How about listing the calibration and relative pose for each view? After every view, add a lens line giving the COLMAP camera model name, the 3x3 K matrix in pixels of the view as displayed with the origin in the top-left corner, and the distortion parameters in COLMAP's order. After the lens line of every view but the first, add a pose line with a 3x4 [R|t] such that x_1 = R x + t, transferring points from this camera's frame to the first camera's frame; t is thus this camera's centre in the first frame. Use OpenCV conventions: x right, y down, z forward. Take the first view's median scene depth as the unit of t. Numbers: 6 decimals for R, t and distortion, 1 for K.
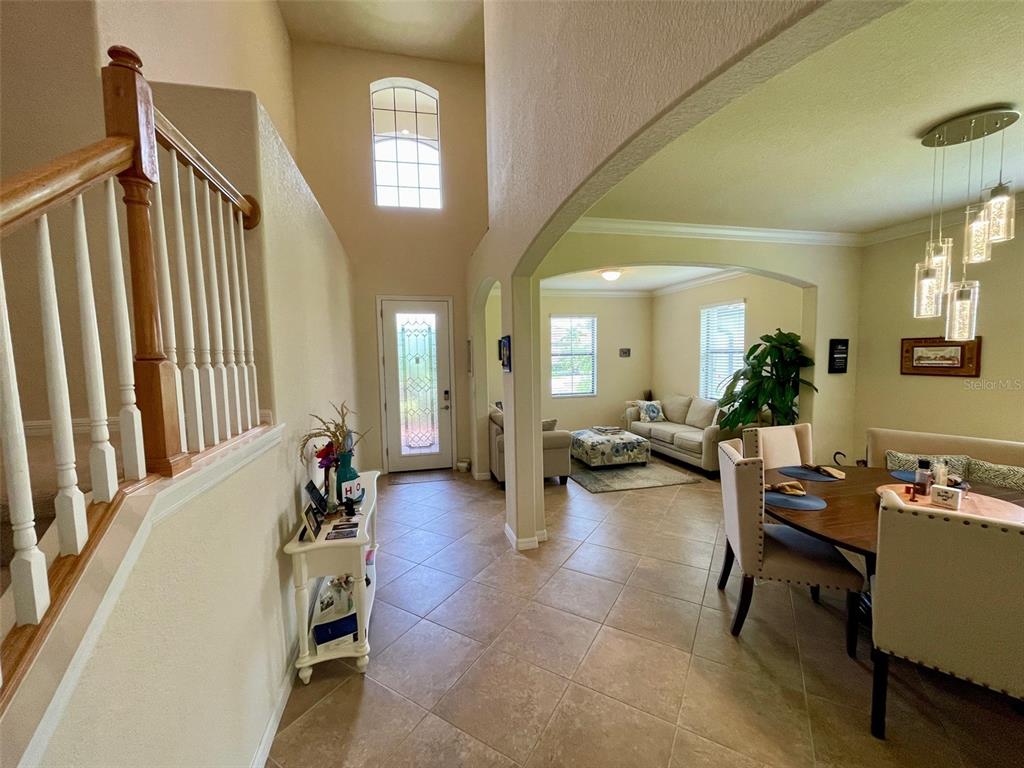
lens RADIAL K [[411.0, 0, 505.5], [0, 411.0, 383.4], [0, 0, 1]] dist [-0.000405, -0.000957]
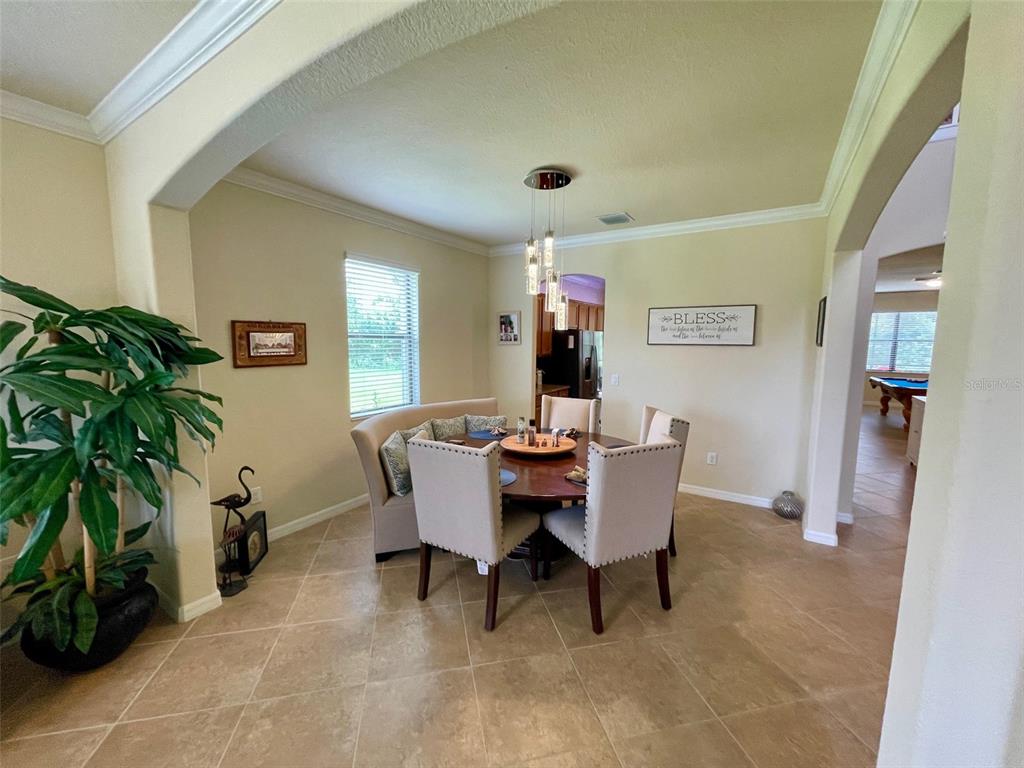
lens RADIAL K [[411.0, 0, 505.5], [0, 411.0, 383.4], [0, 0, 1]] dist [-0.000405, -0.000957]
pose [[-0.688707, -0.064378, 0.722176, 0.057267], [0.057655, 0.988033, 0.143061, -0.054438], [-0.722744, 0.140165, -0.676754, 0.856323]]
